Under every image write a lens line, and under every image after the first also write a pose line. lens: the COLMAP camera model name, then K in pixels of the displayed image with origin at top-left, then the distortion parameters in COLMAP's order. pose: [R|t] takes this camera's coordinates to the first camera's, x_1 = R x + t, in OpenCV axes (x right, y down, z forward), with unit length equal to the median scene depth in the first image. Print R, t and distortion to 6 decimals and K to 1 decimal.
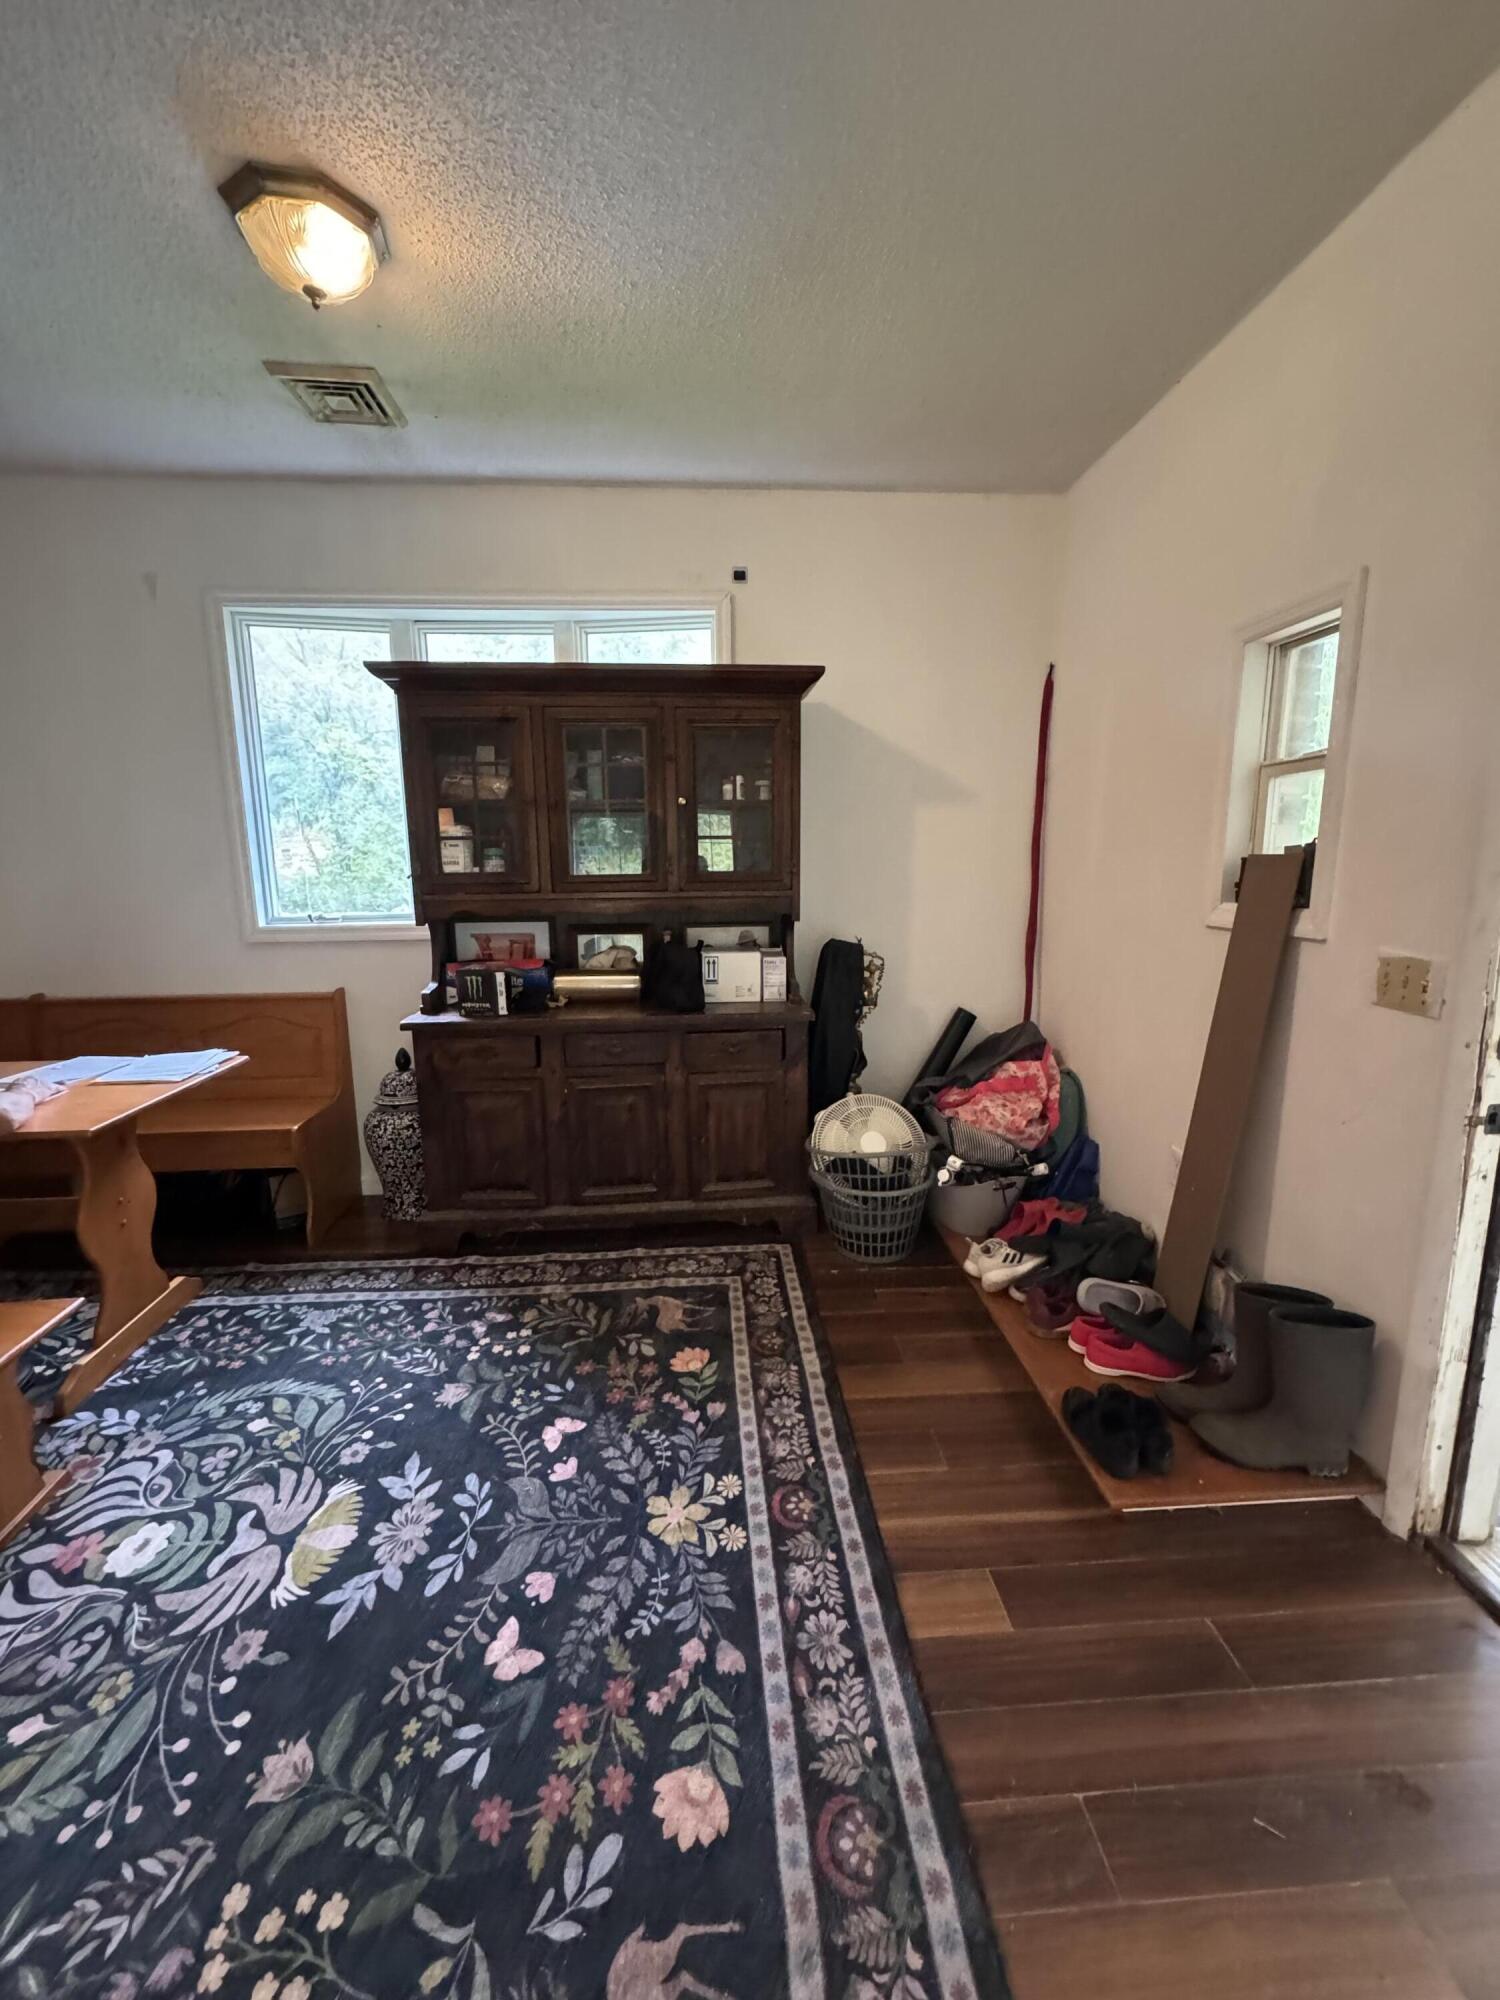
lens RADIAL K [[793.7, 0, 749.9], [0, 793.7, 994.8], [0, 0, 1]] dist [-0.001400, -0.000531]
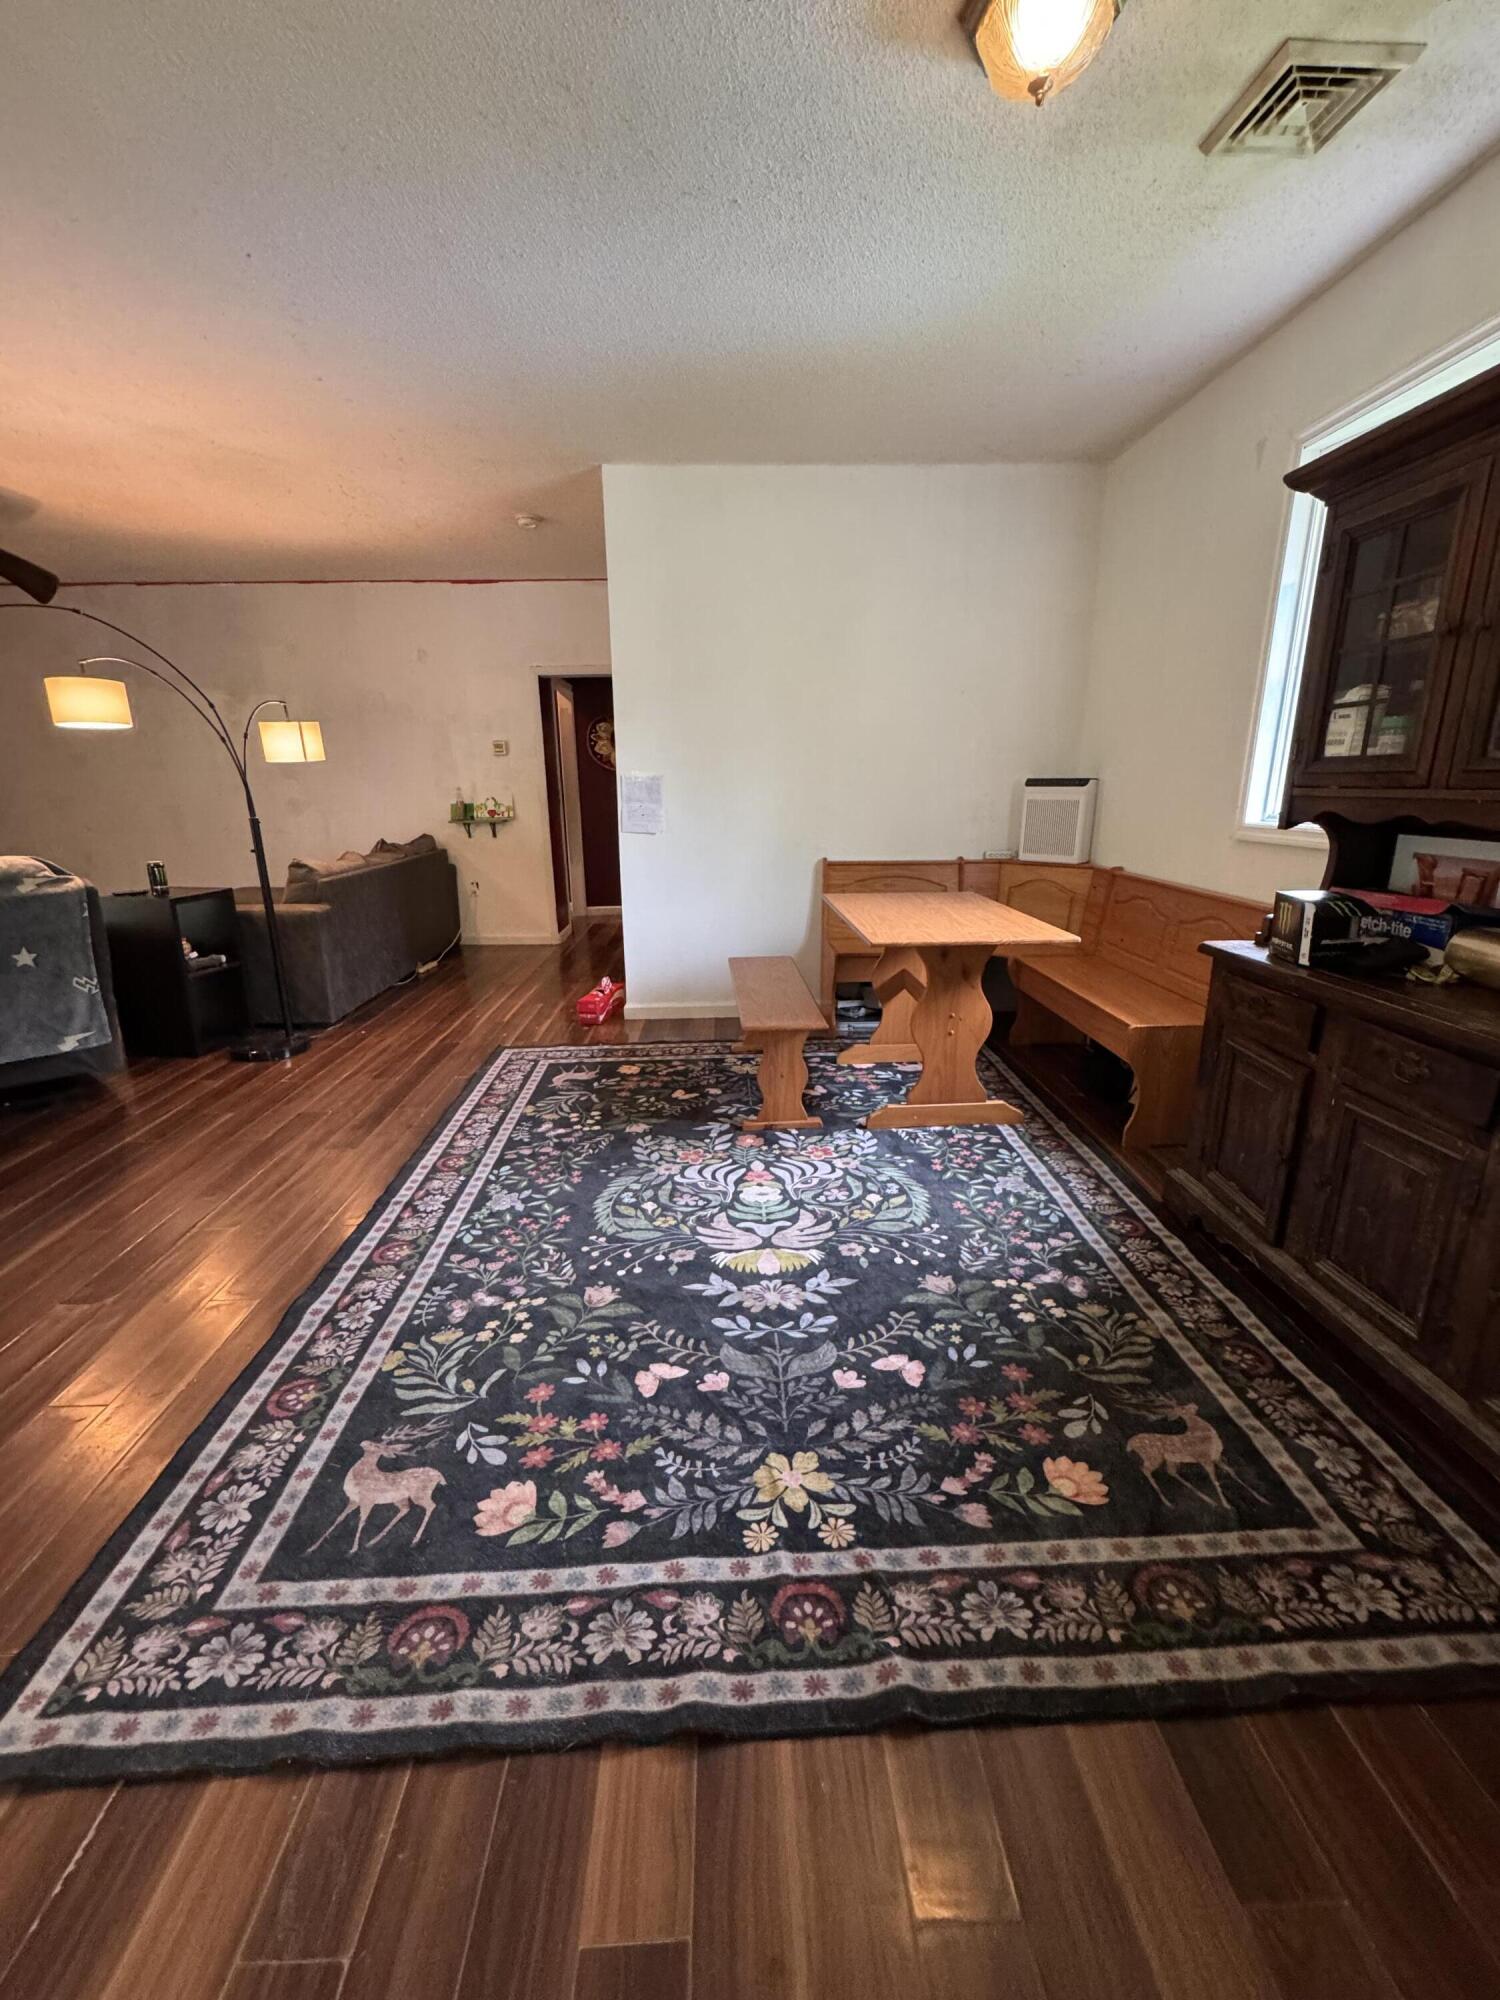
lens RADIAL K [[793.7, 0, 757.2], [0, 793.7, 998.1], [0, 0, 1]] dist [-0.001400, -0.000531]
pose [[-0.019735, 0.272874, -0.961847, 0.613254], [-0.158323, 0.949043, 0.272490, -0.099767], [0.987190, 0.157660, 0.024473, 0.835836]]
